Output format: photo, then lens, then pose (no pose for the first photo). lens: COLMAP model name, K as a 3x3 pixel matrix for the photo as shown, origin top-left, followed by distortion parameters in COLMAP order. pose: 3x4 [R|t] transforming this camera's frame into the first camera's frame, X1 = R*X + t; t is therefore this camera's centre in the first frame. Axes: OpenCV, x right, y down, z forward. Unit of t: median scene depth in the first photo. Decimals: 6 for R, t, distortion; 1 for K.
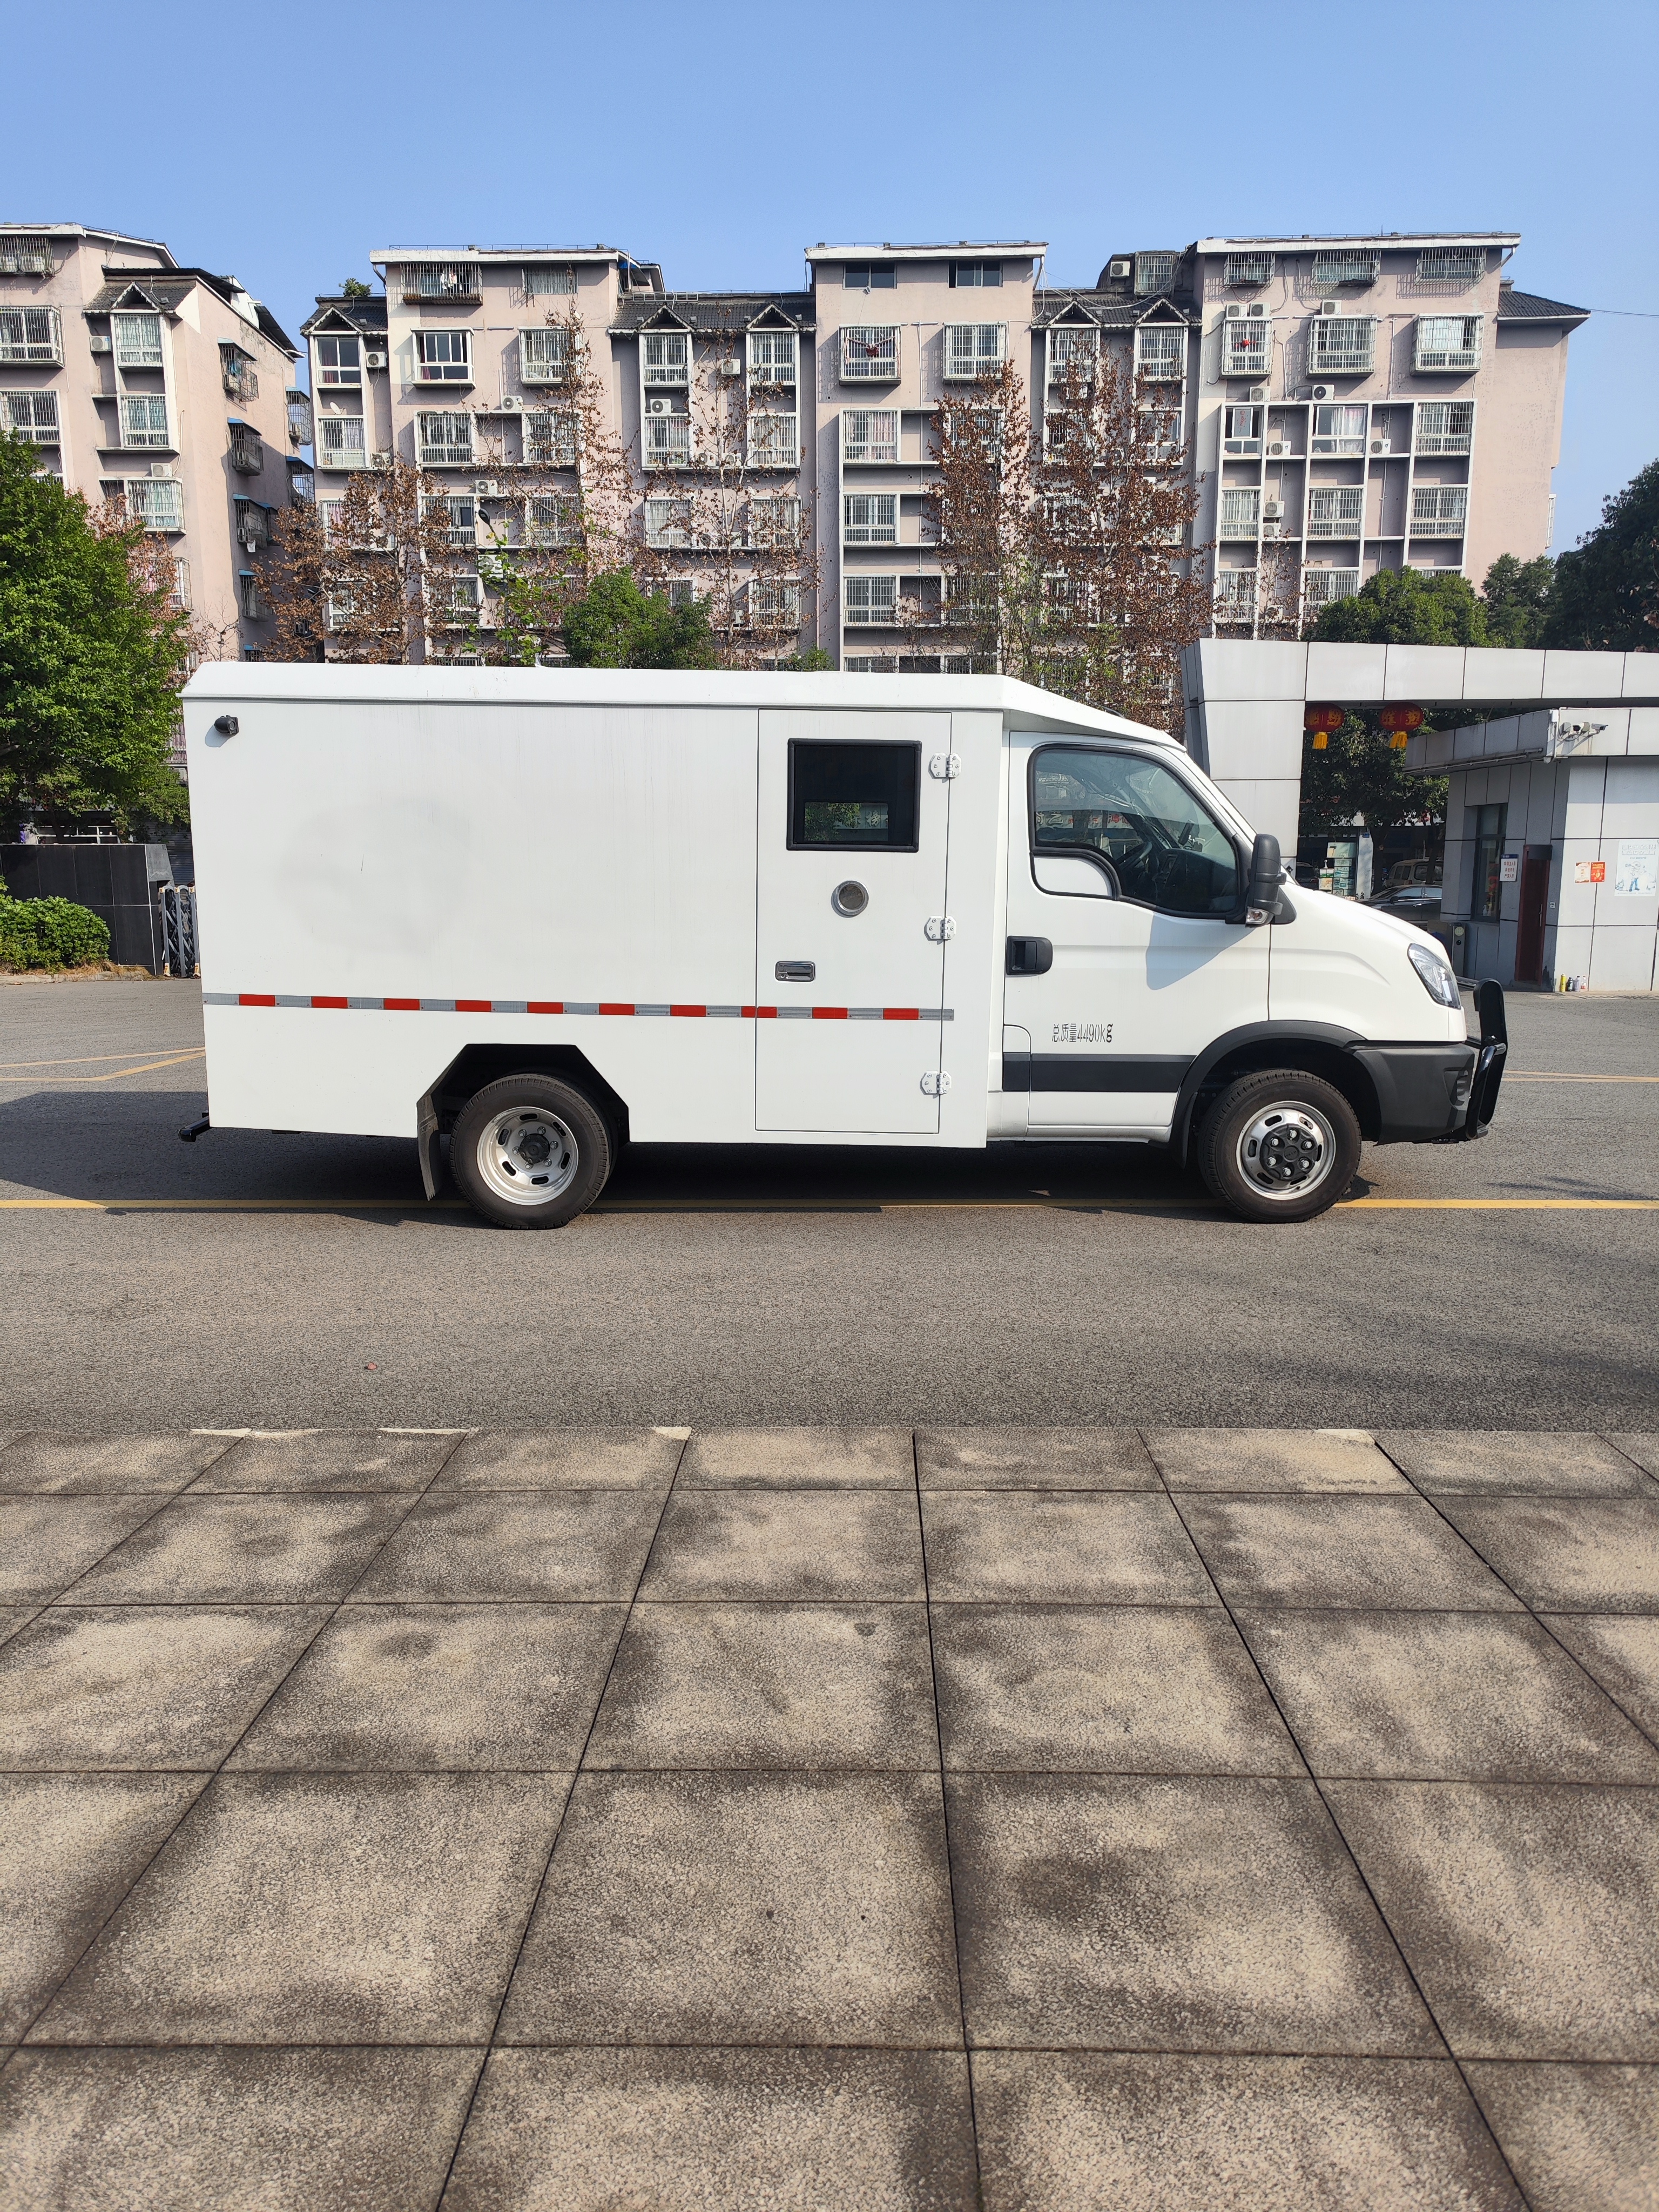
lens RADIAL K [[1539.2, 0, 818.4], [0, 1539.2, 1099.9], [0, 0, 1]] dist [0.040896, -0.018591]
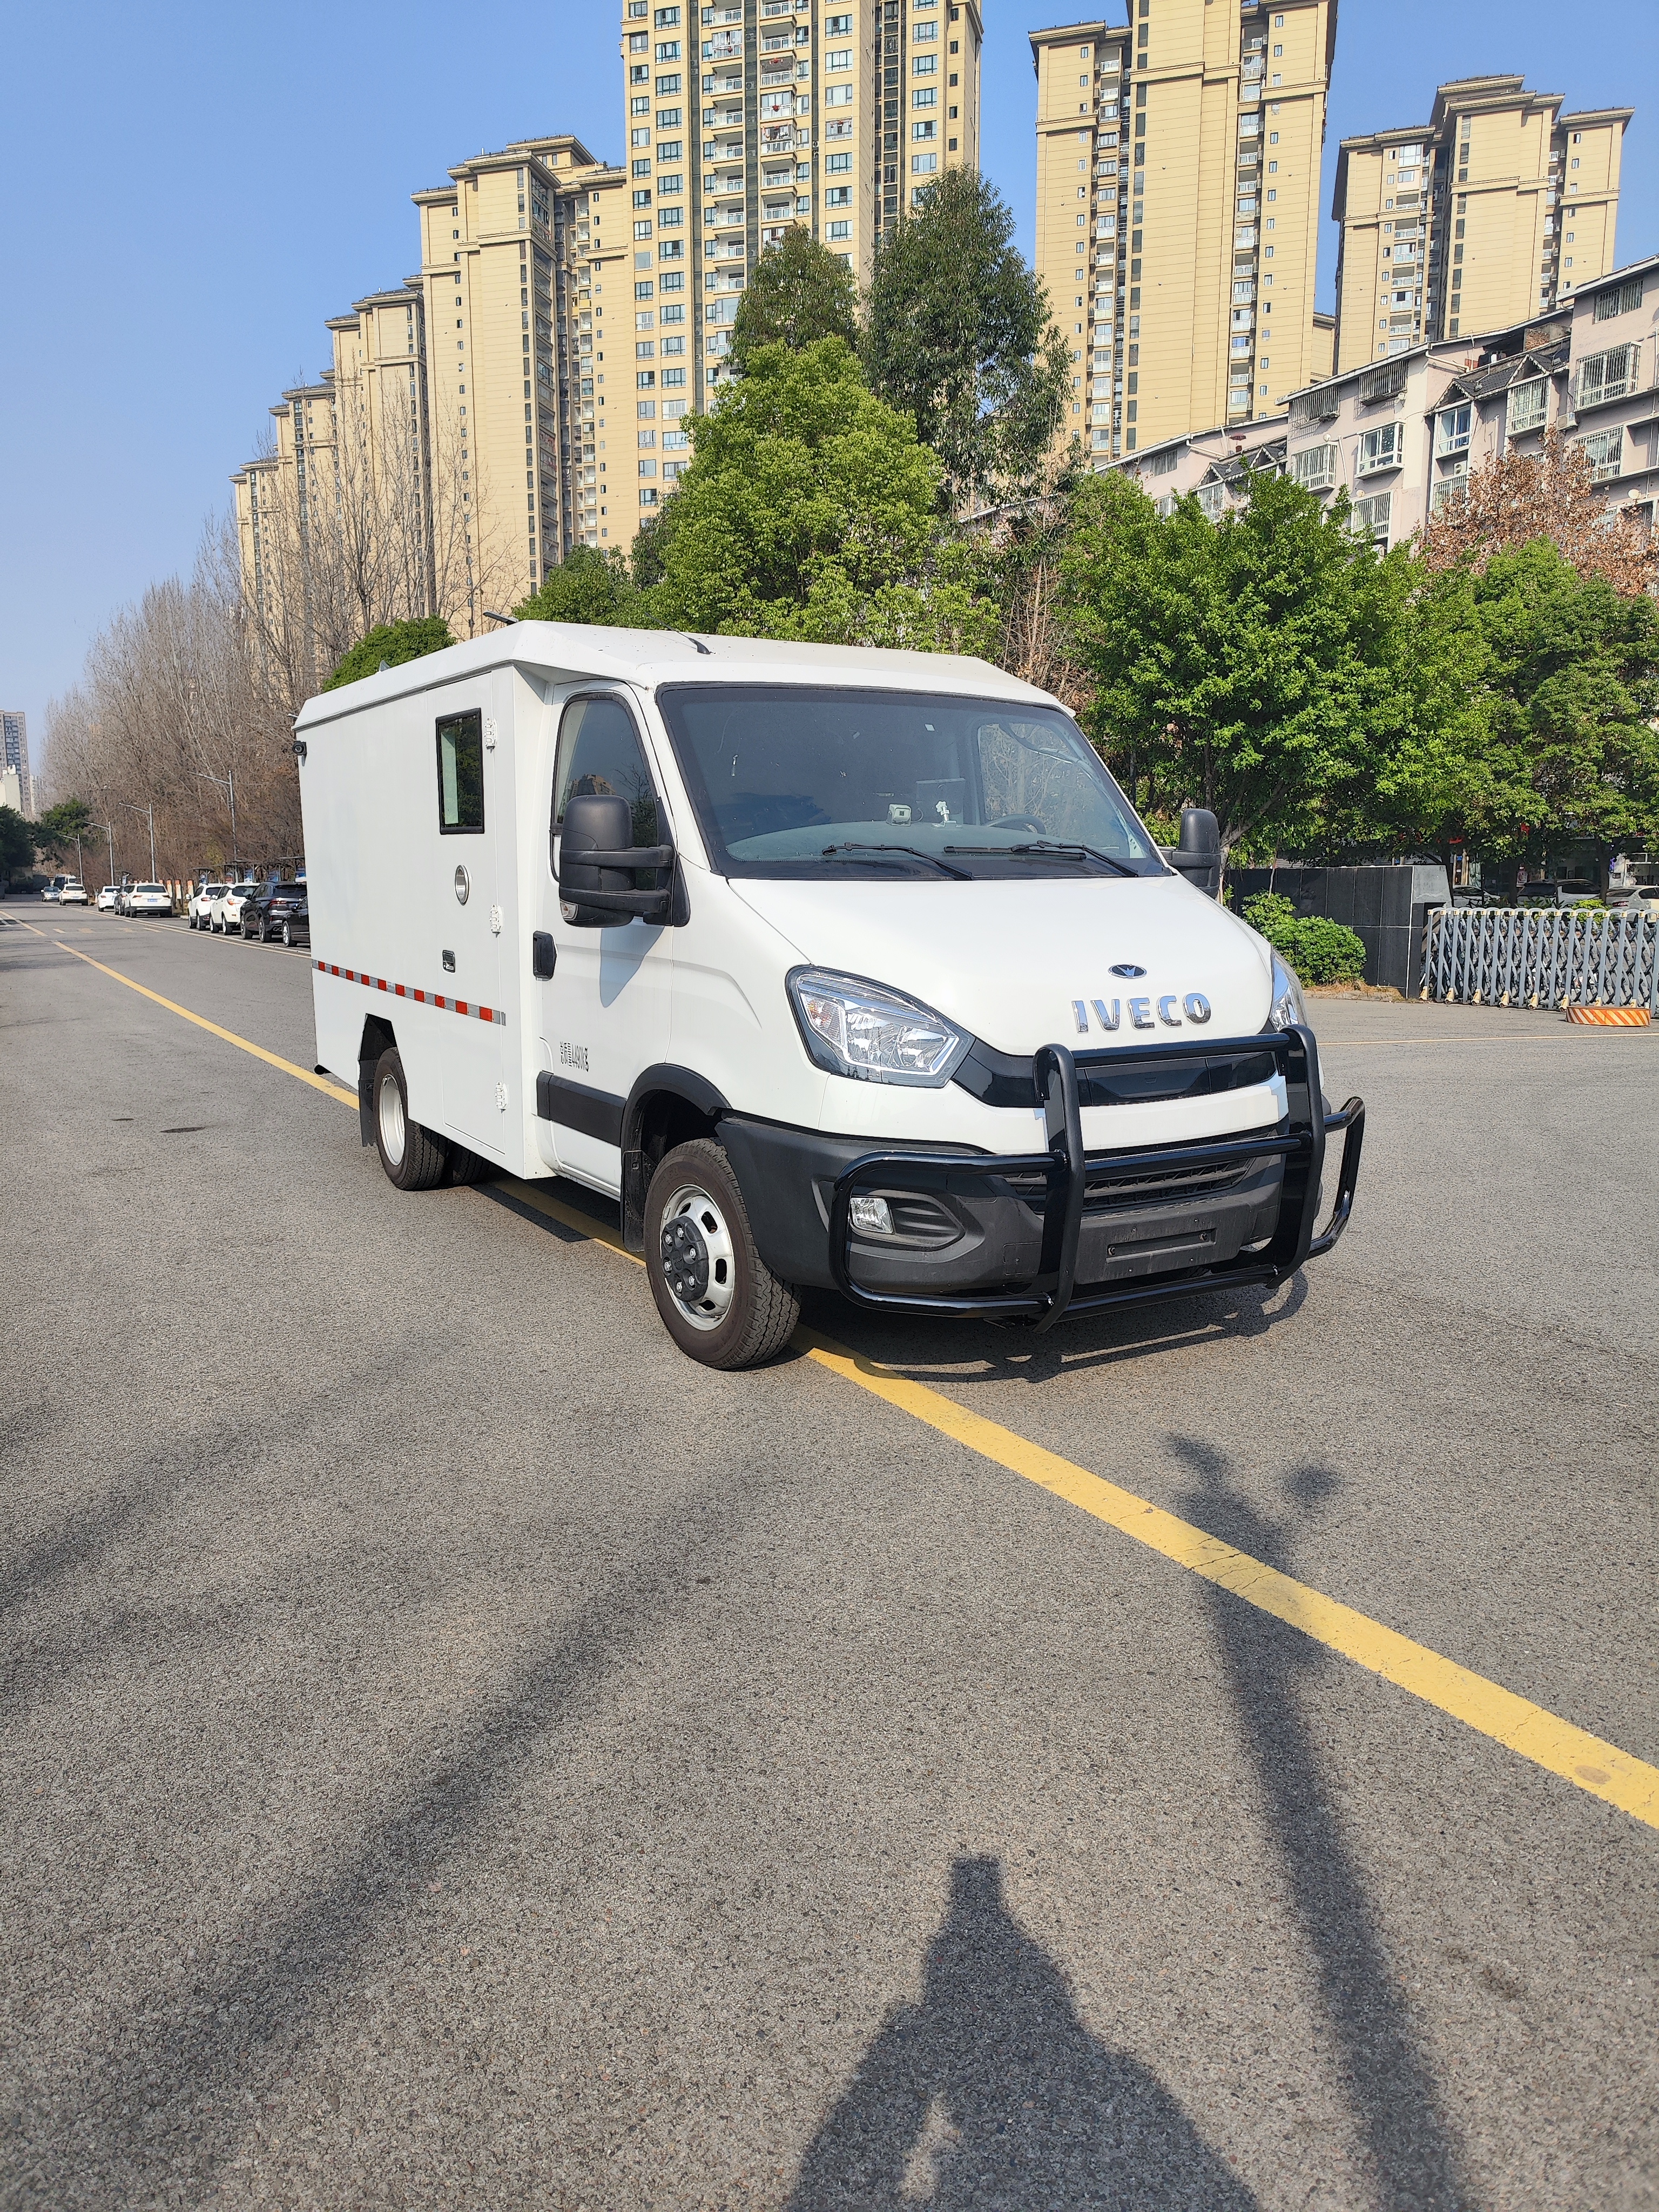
lens RADIAL K [[1539.2, 0, 836.0], [0, 1539.2, 1109.0], [0, 0, 1]] dist [0.040896, -0.018591]
pose [[0.501122, 0.126941, -0.856016, 1.611395], [-0.140126, 0.988031, 0.064486, -0.150442], [0.853956, 0.087635, 0.512912, 1.230483]]
